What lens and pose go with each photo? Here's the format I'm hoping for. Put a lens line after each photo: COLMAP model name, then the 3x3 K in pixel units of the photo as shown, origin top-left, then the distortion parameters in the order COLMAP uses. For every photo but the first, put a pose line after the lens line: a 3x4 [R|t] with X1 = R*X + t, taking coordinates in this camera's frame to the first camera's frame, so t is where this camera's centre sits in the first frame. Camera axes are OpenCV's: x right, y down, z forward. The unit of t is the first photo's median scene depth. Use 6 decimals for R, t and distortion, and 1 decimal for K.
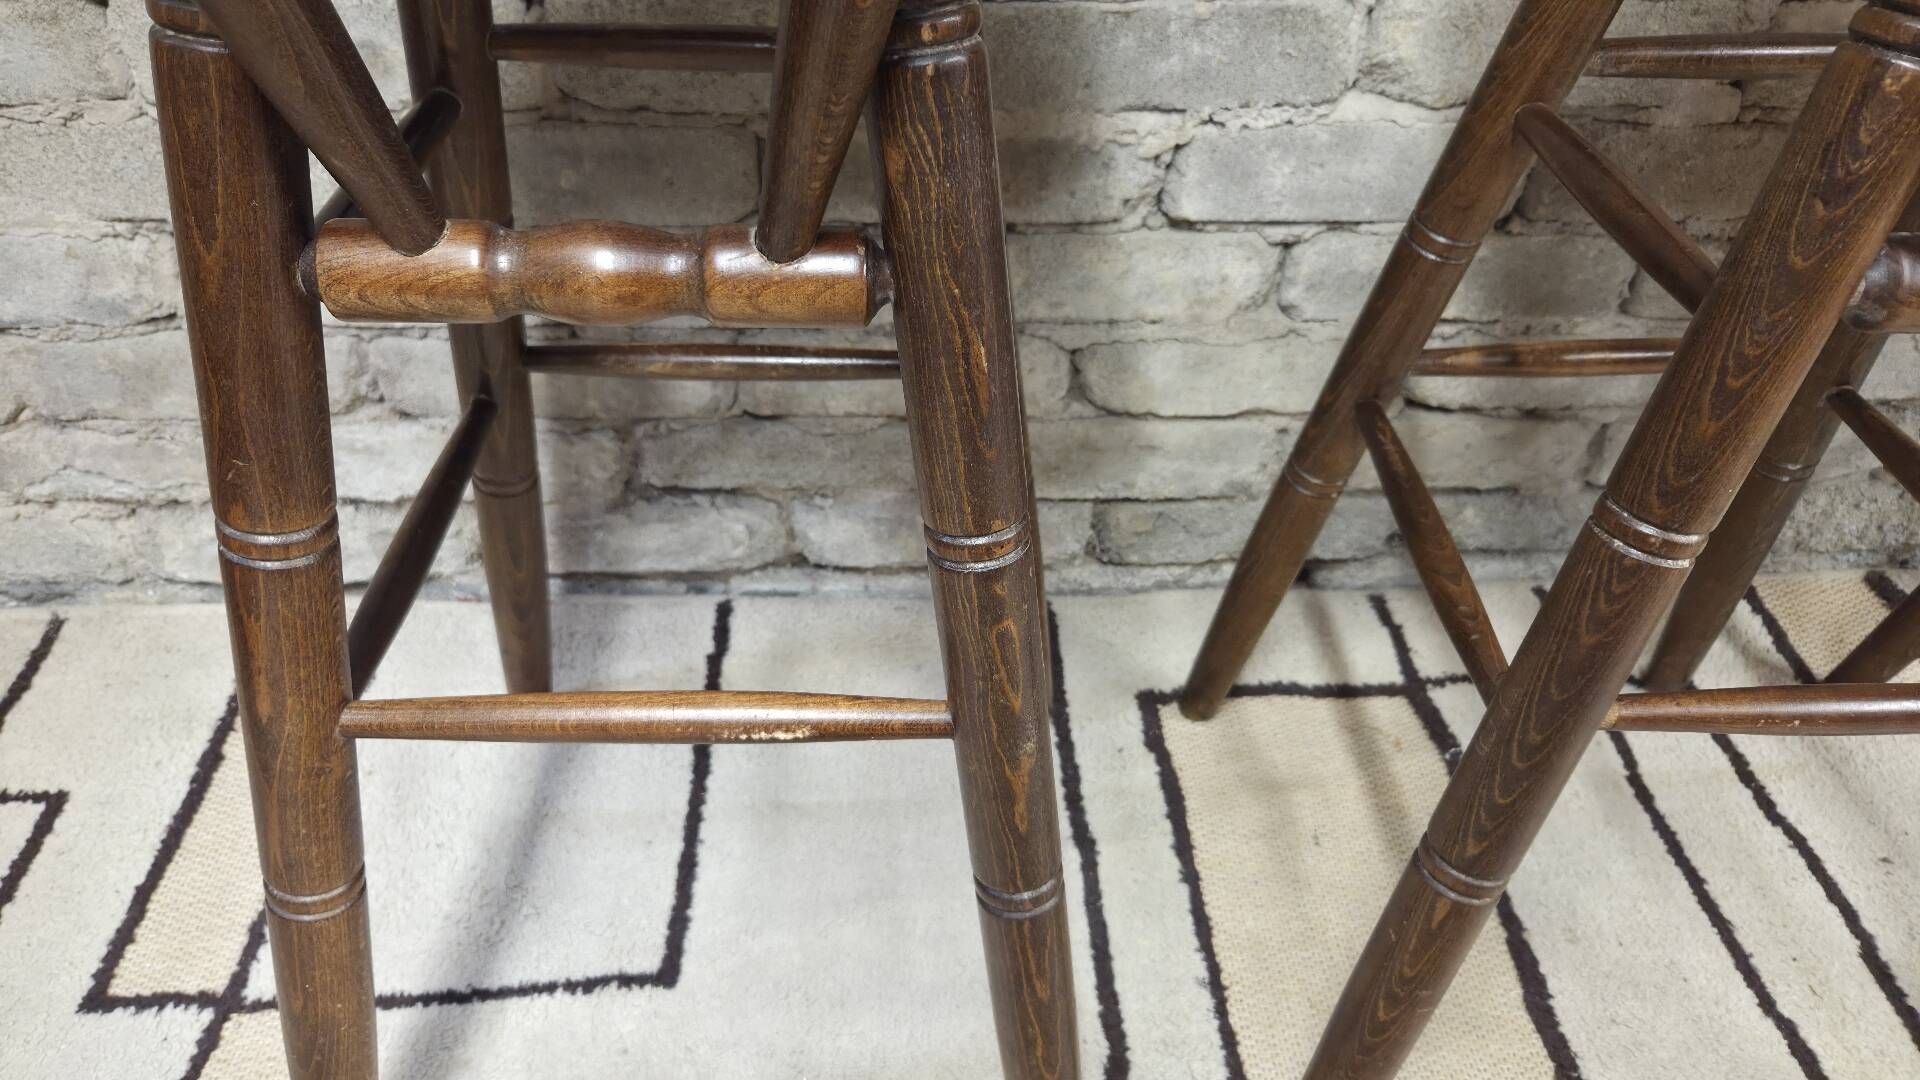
lens RADIAL K [[1294.7, 0, 935.8], [0, 1294.7, 543.9], [0, 0, 1]] dist [0.063014, -0.054392]
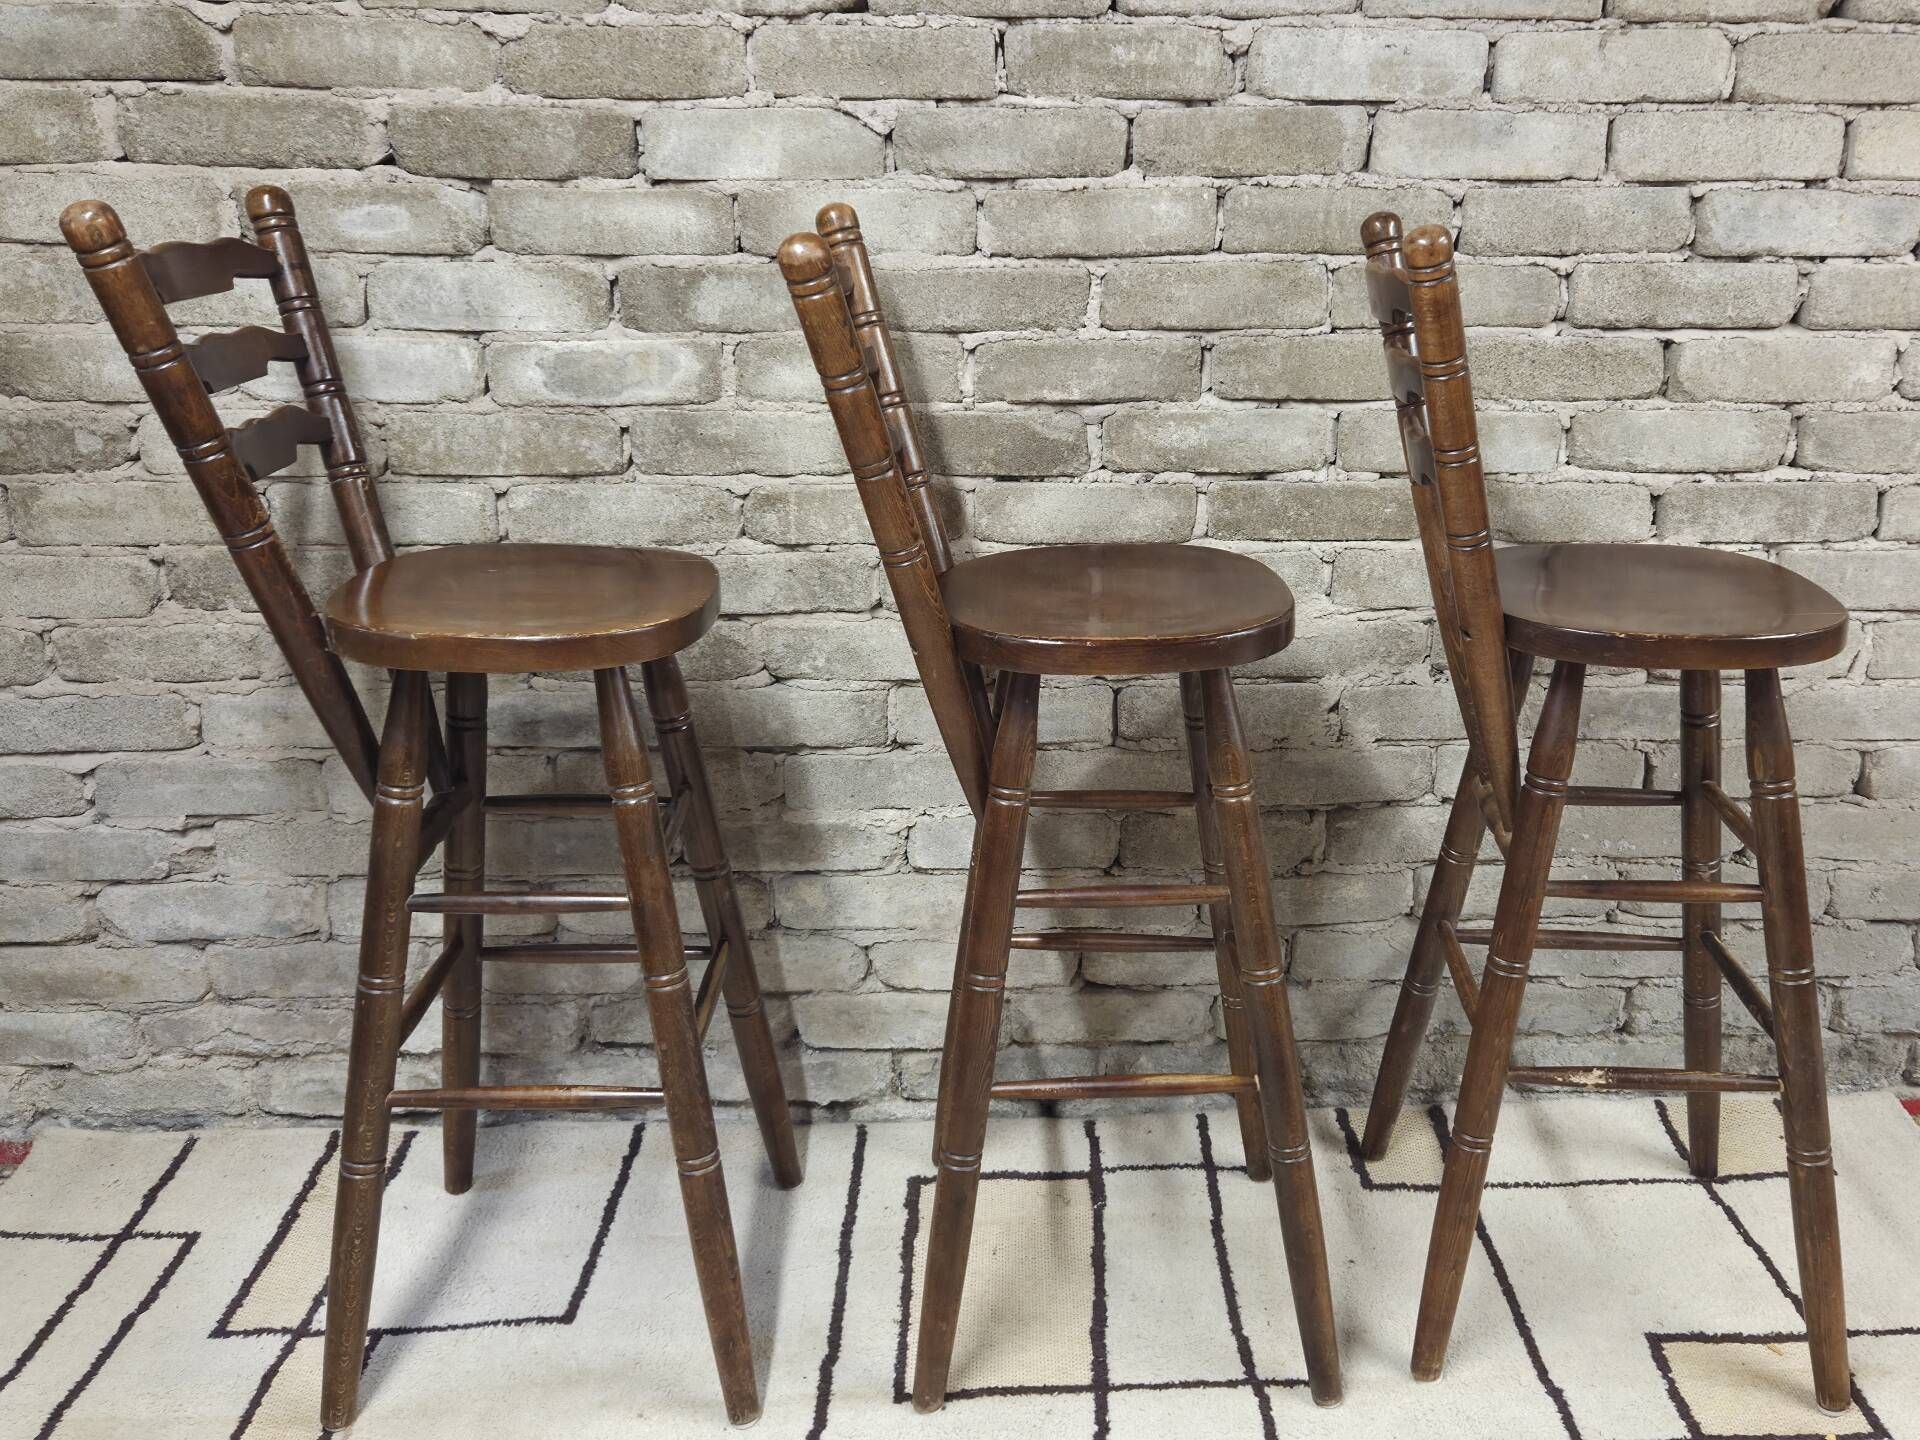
lens RADIAL K [[1722.5, 0, 1081.5], [0, 1722.5, 691.0], [0, 0, 1]] dist [0.070128, -0.047217]
pose [[0.999976, -0.006652, -0.001711, 0.397679], [0.005598, 0.933612, -0.358241, 0.339376], [0.003980, 0.358223, 0.933628, -1.172903]]
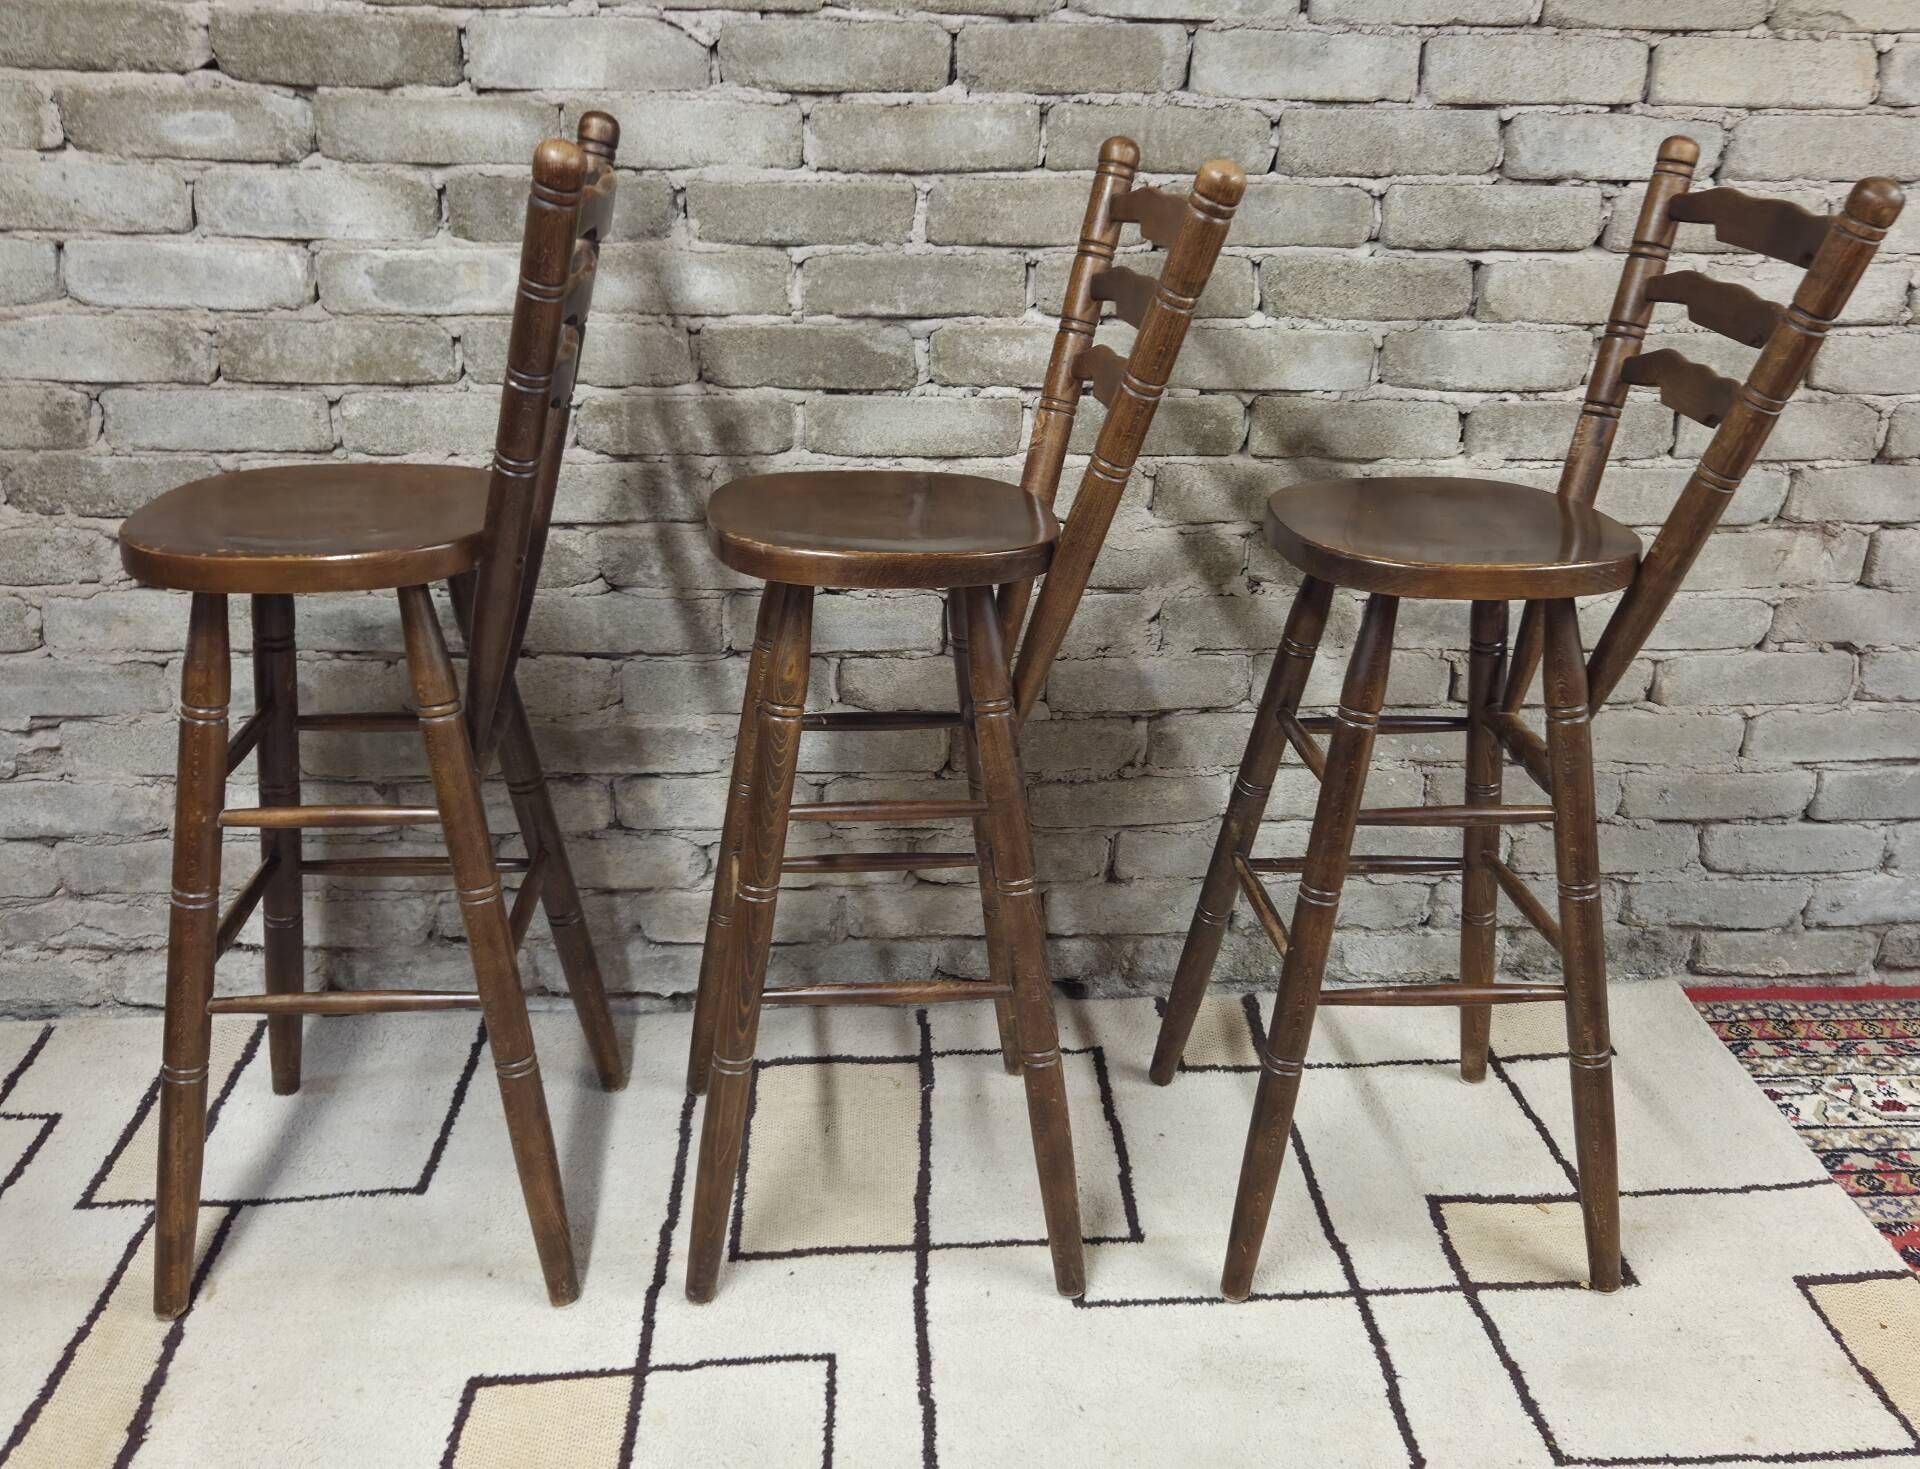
lens RADIAL K [[1783.5, 0, 1015.0], [0, 1783.5, 734.9], [0, 0, 1]] dist [0.051852, 0.000000]
pose [[0.999514, -0.004583, 0.030818, 0.456553], [0.013163, 0.958628, -0.284359, 0.390330], [-0.028240, 0.284626, 0.958223, -1.321077]]
